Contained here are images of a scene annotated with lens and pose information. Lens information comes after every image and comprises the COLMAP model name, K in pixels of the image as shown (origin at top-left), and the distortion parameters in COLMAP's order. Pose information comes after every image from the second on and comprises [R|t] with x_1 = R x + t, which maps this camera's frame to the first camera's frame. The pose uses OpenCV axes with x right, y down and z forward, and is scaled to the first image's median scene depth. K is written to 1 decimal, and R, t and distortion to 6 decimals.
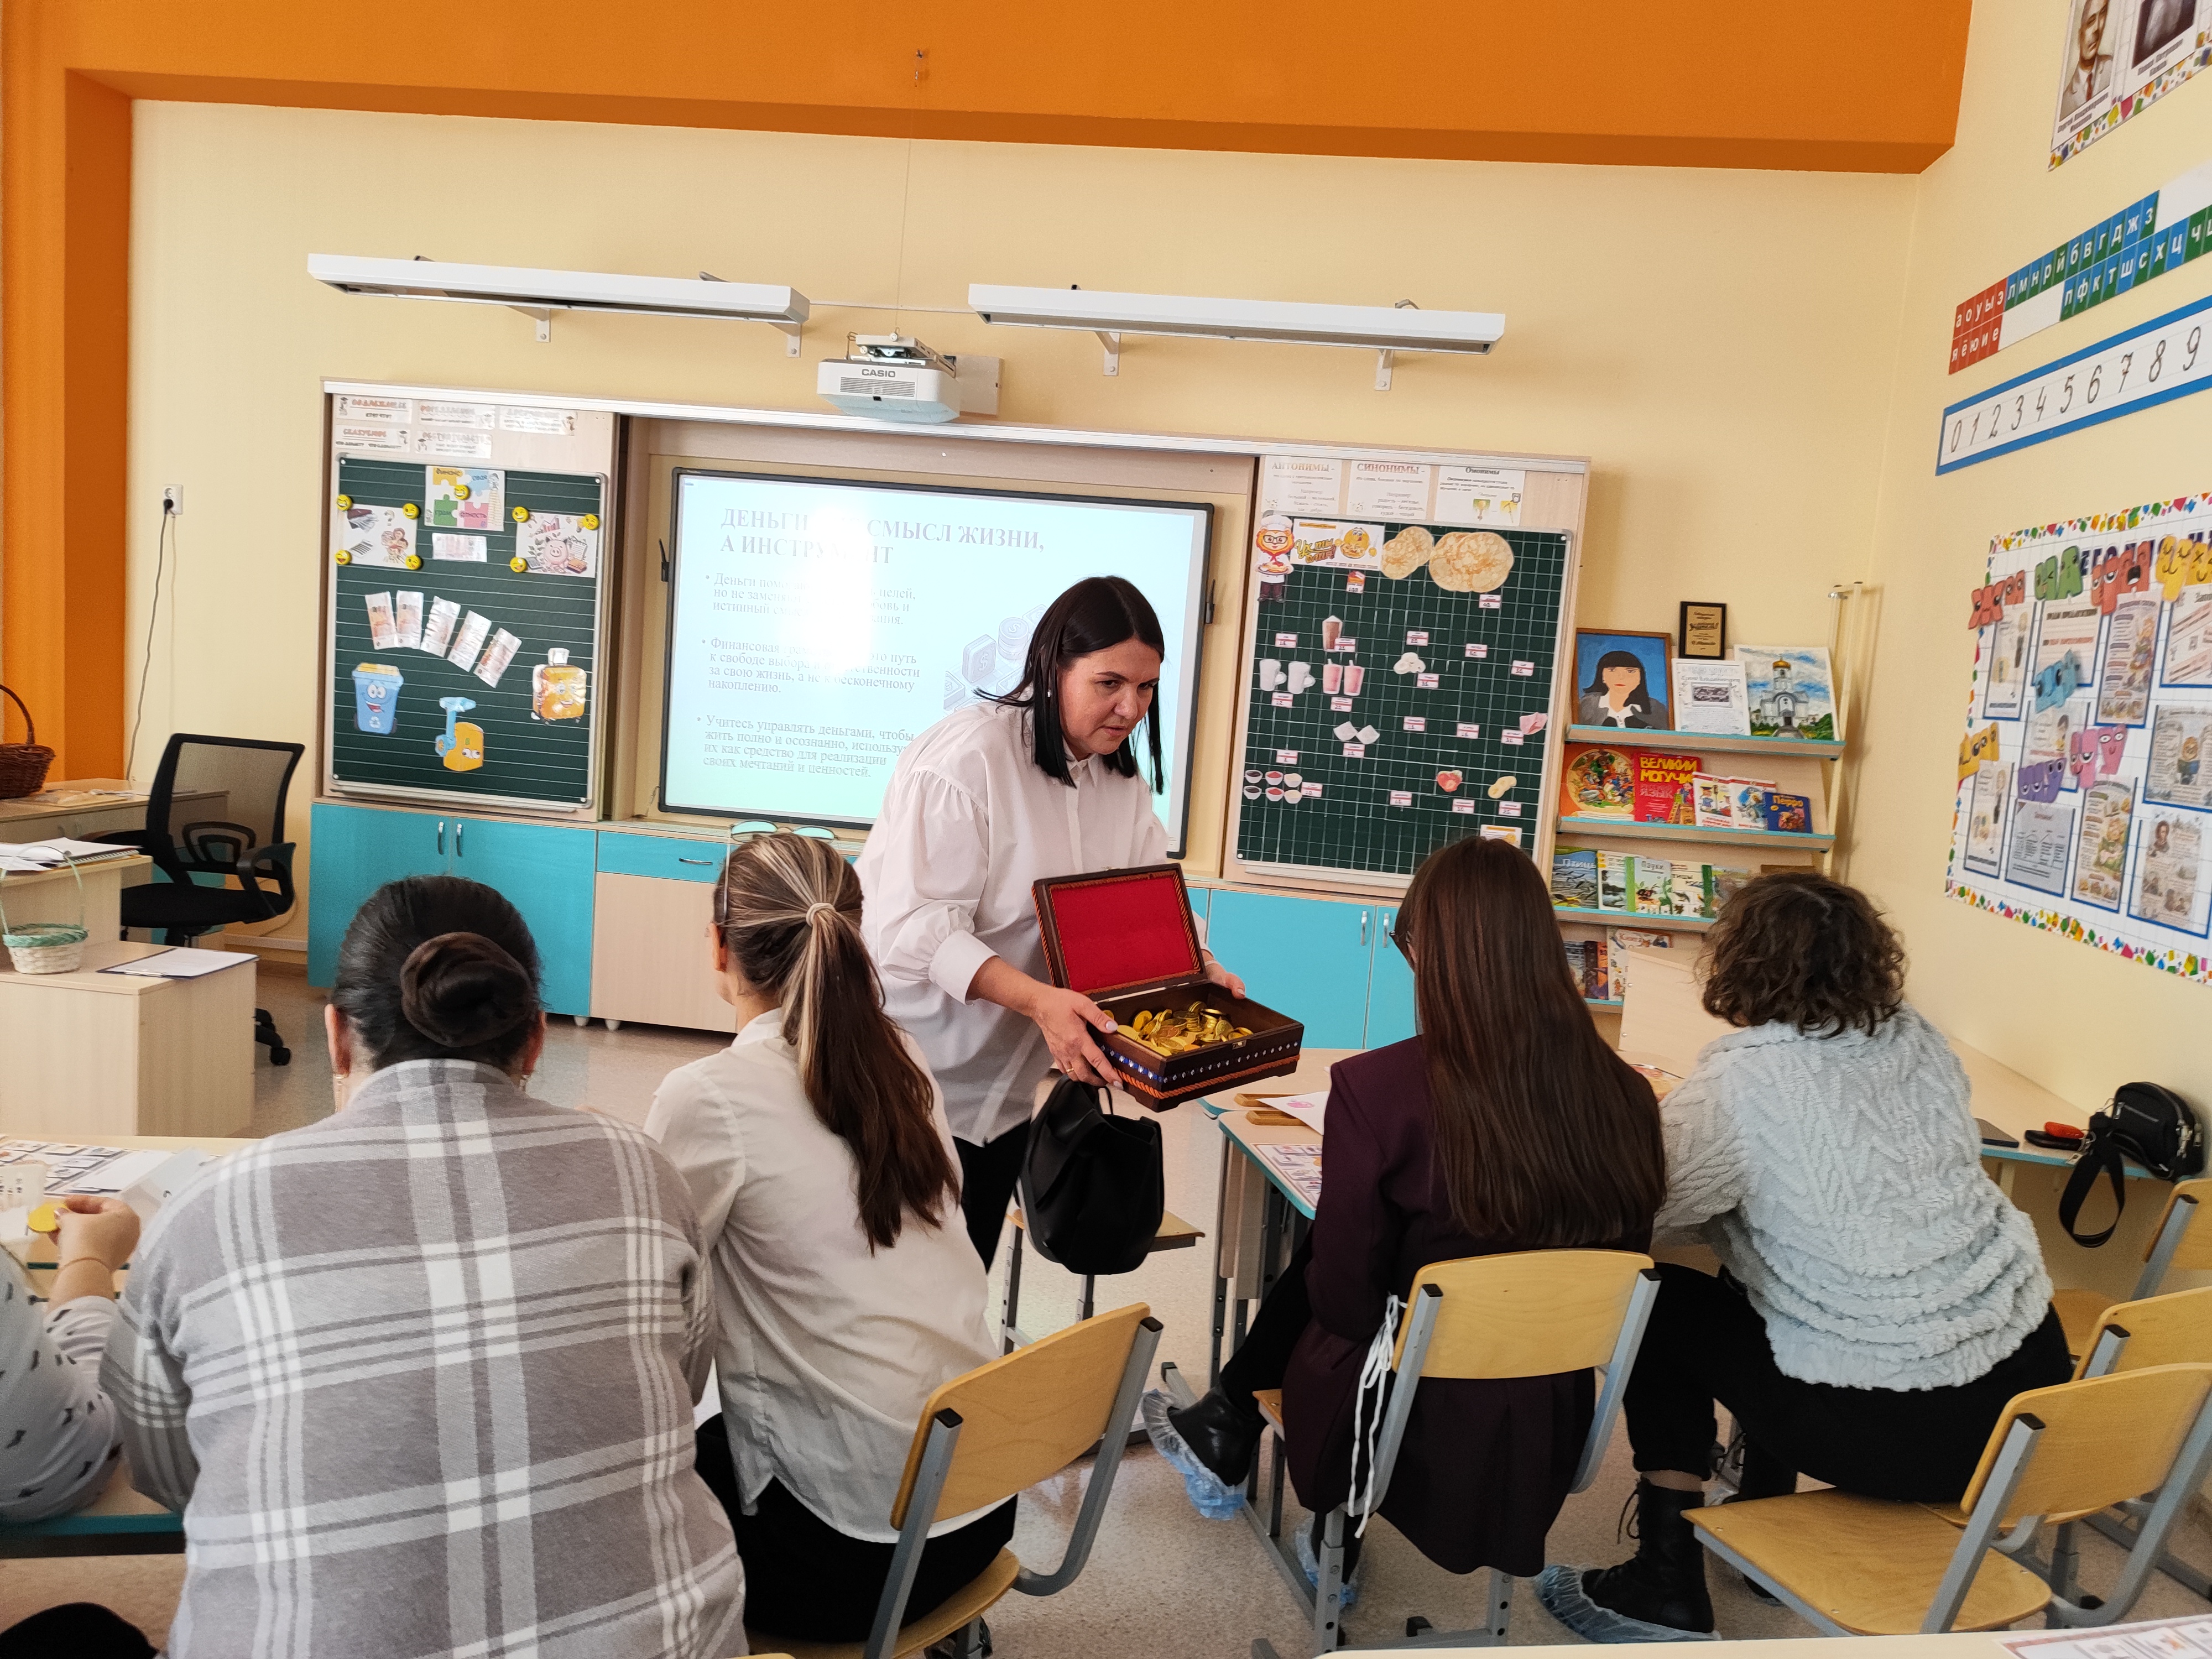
lens RADIAL K [[1598.2, 0, 1096.8], [0, 1598.2, 840.9], [0, 0, 1]] dist [0.057990, -0.088601]
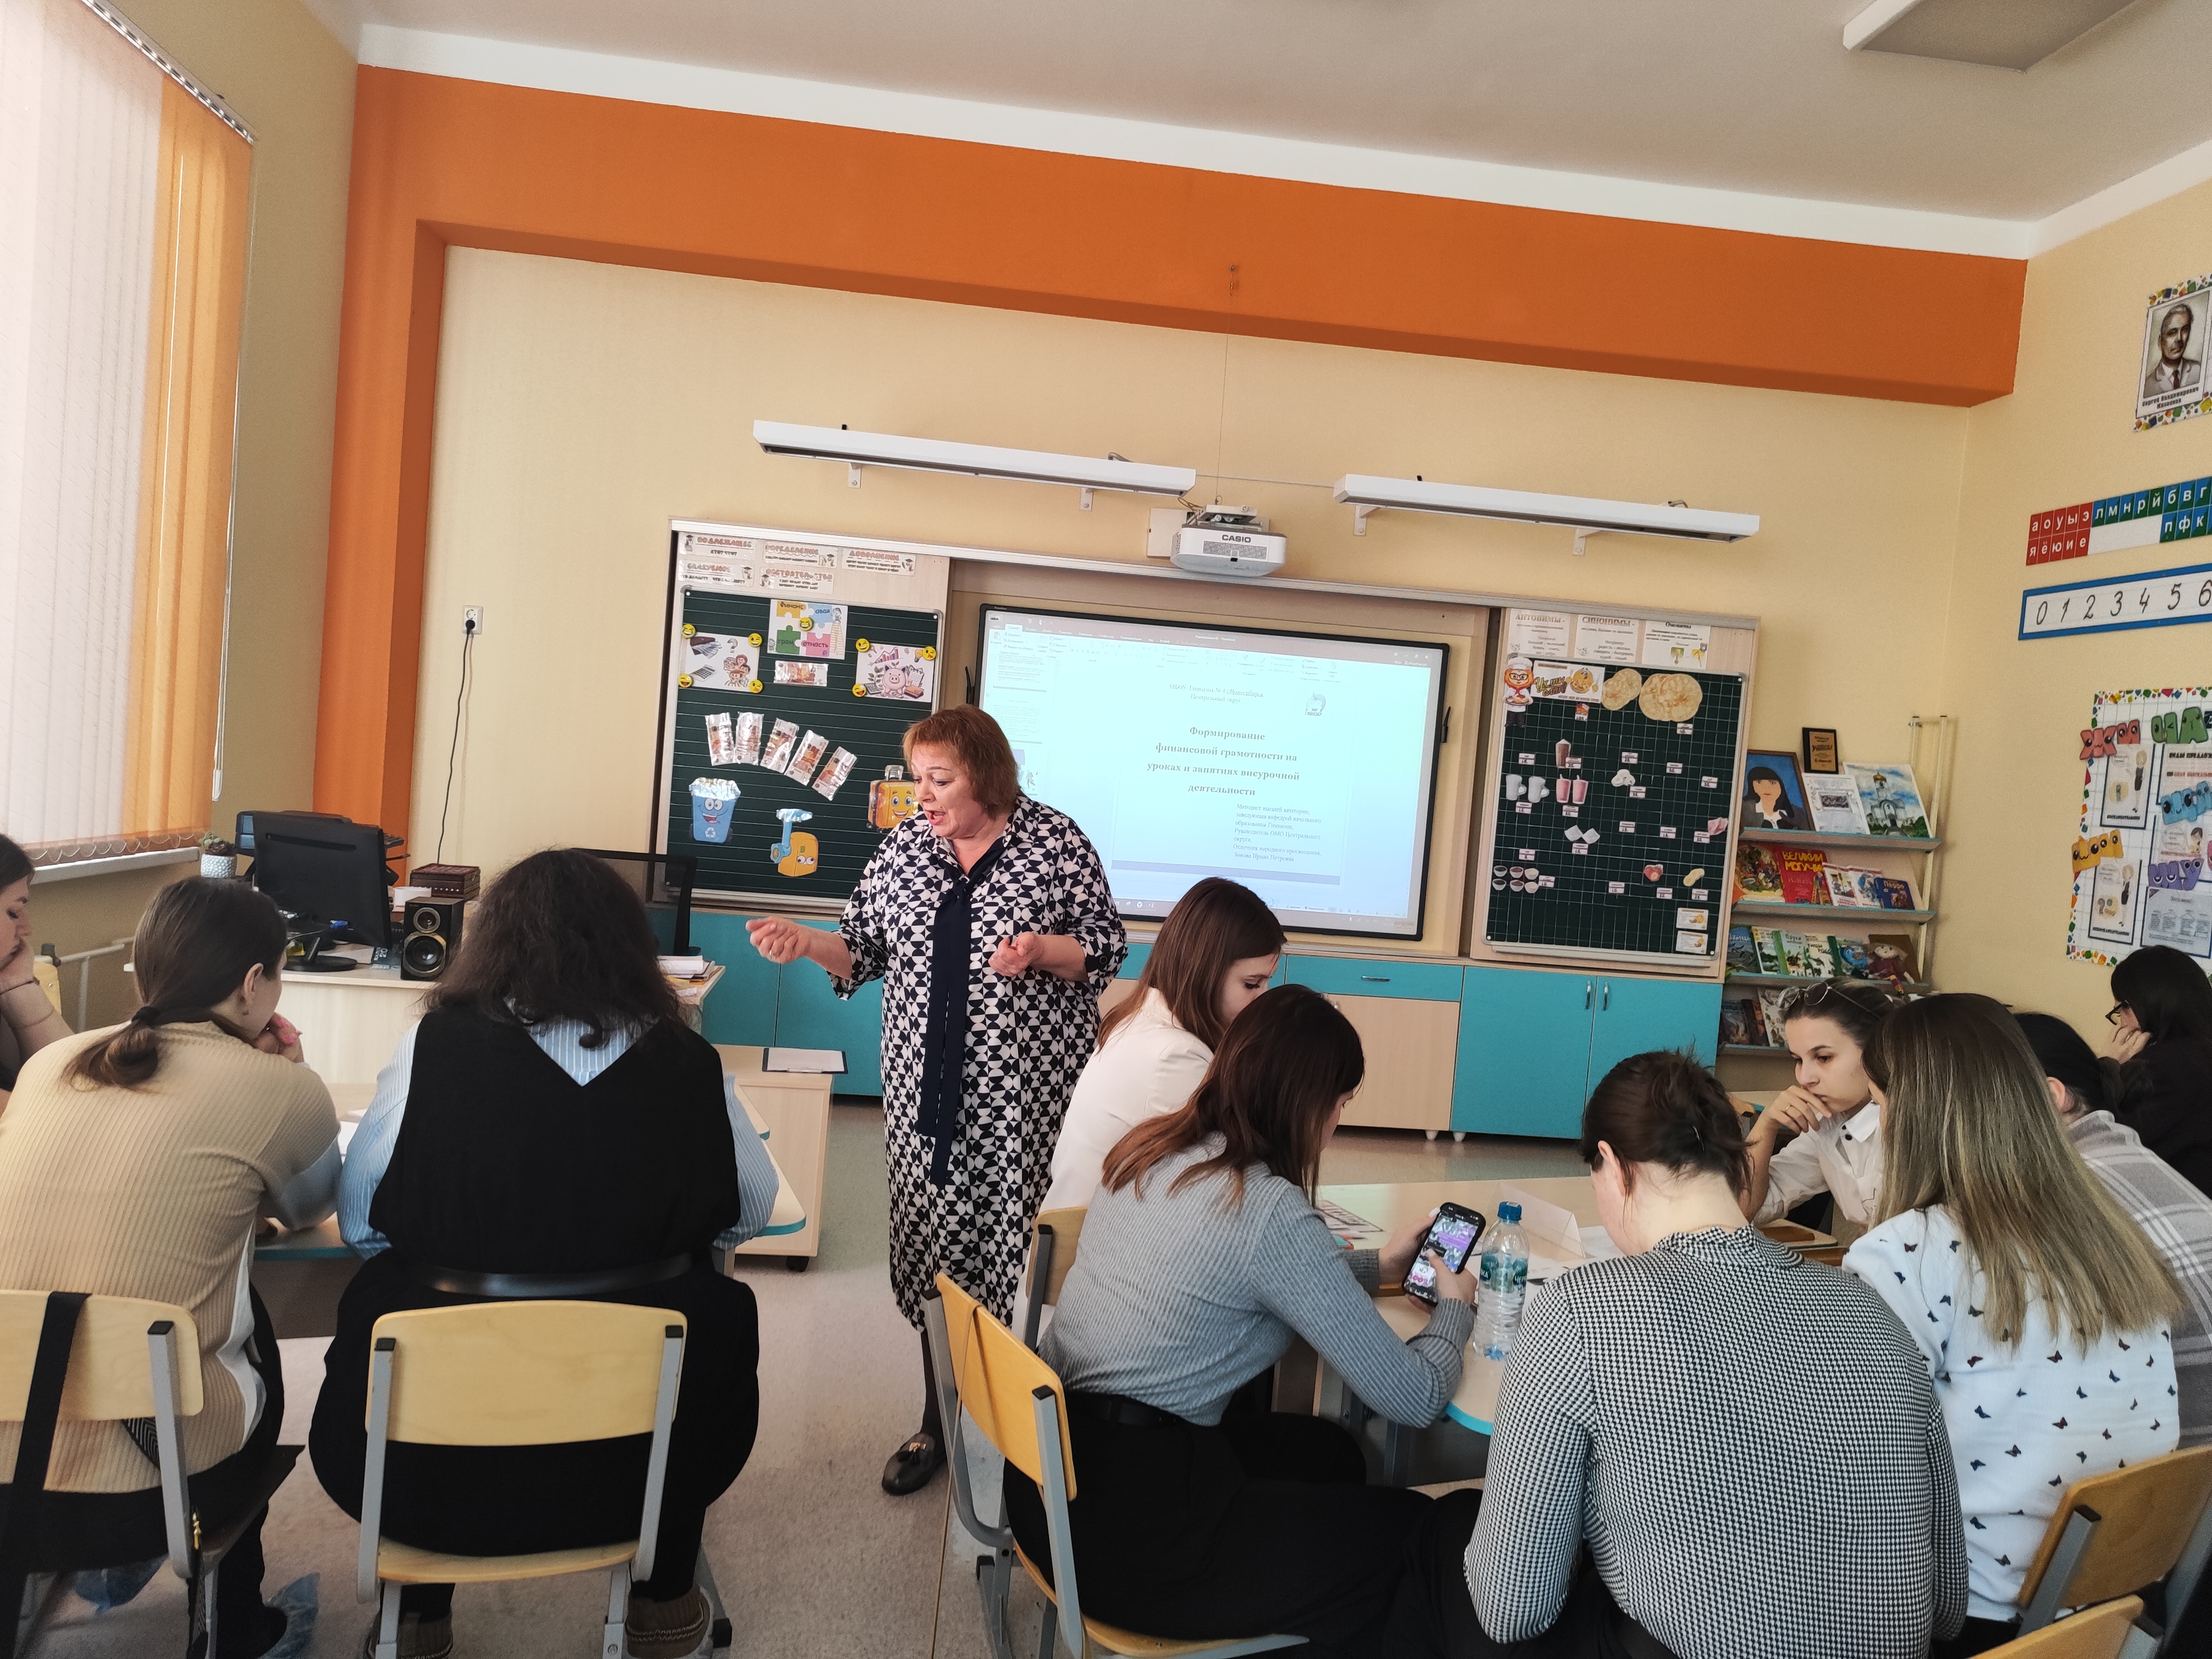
lens RADIAL K [[1598.2, 0, 1096.8], [0, 1598.2, 840.9], [0, 0, 1]] dist [0.057990, -0.088601]
pose [[0.975862, -0.011708, 0.218075, -0.466248], [0.020262, 0.999109, -0.037032, -0.024748], [-0.217447, 0.040557, 0.975229, -0.113656]]
